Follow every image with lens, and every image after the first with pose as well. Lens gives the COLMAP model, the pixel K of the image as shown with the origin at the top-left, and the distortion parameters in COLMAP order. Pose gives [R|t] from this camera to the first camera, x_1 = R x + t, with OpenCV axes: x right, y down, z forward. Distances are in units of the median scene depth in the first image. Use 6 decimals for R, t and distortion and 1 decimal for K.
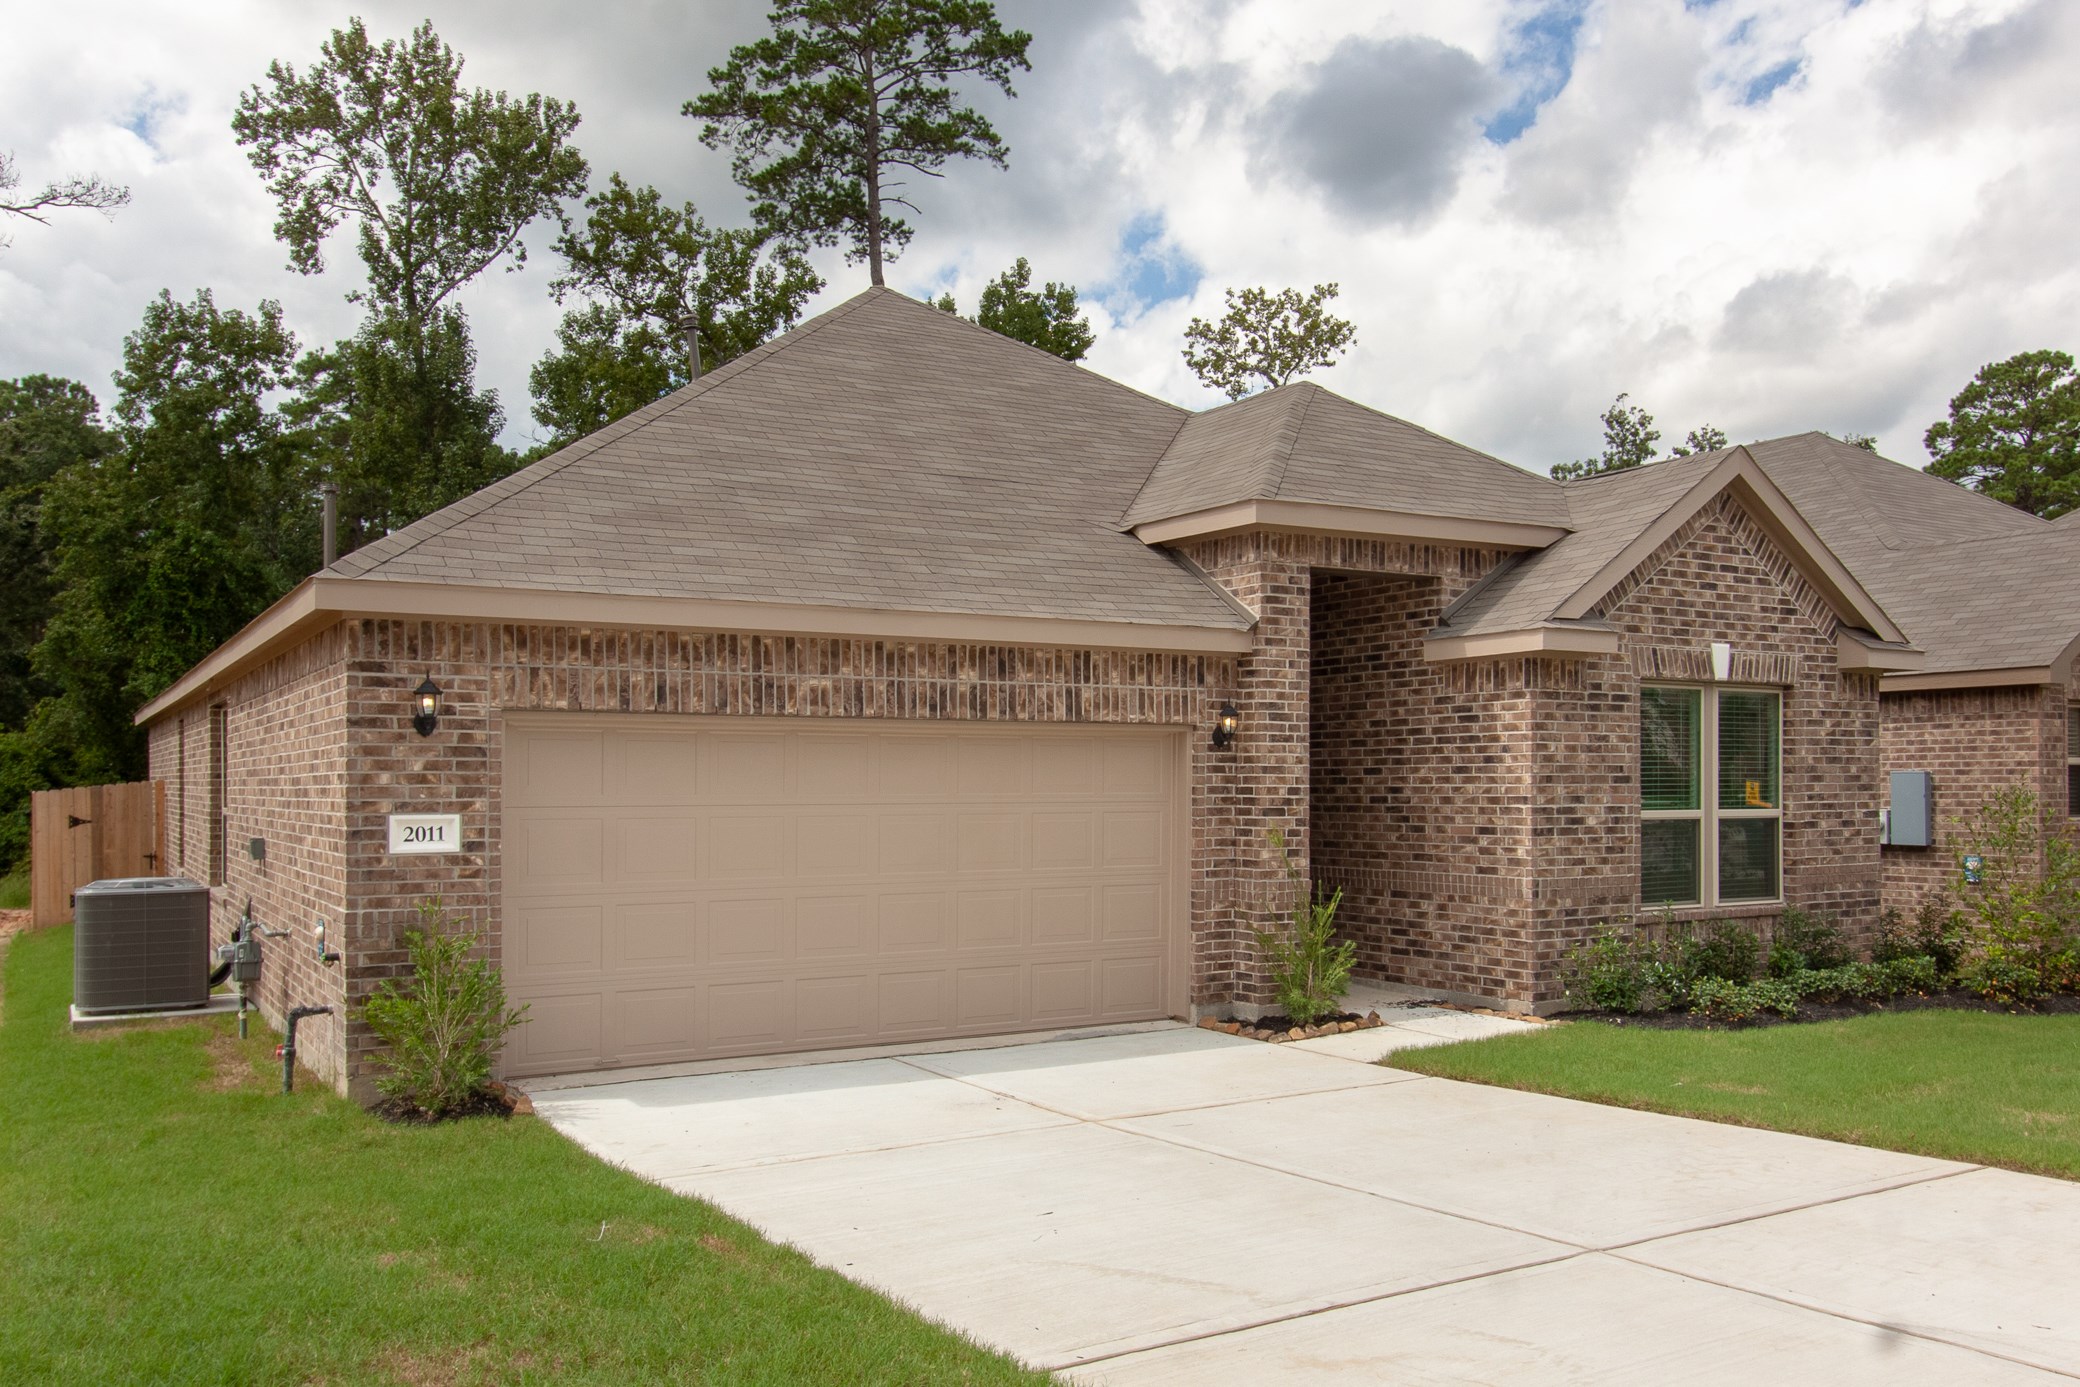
lens RADIAL K [[1605.3, 0, 1040.0], [0, 1605.3, 693.5], [0, 0, 1]] dist [0.000794, -0.000664]
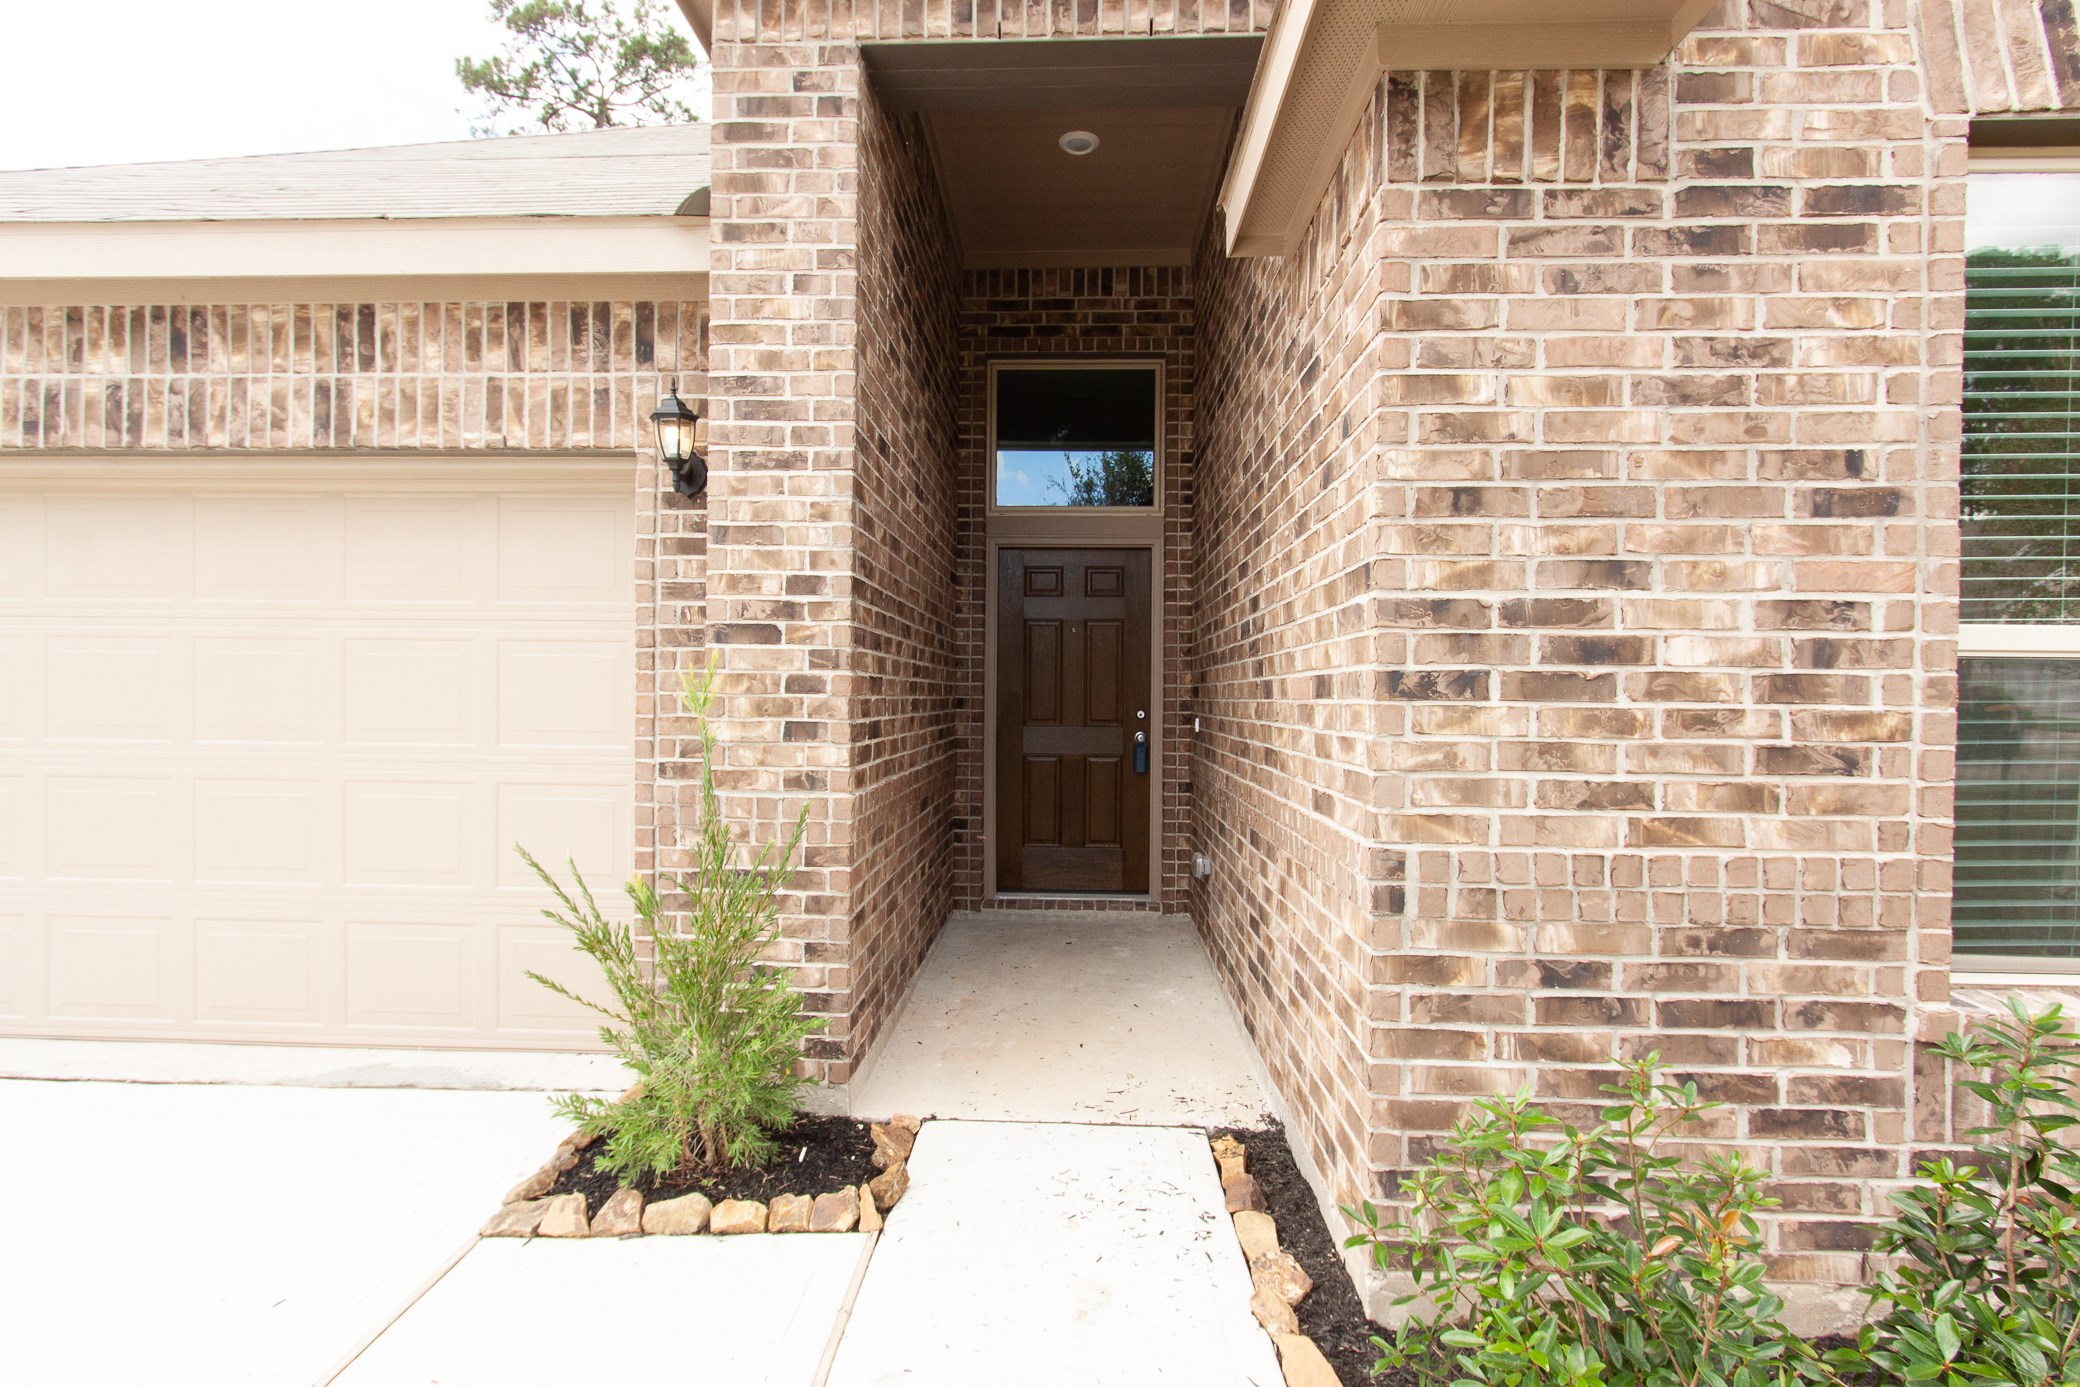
lens RADIAL K [[965.2, 0, 1042.8], [0, 965.2, 681.5], [0, 0, 1]] dist [0.007149, 0.000002]
pose [[0.846819, 0.003414, -0.531870, 0.346786], [0.018150, 0.999211, 0.035312, 0.078414], [0.531571, -0.039557, 0.846090, 0.818987]]
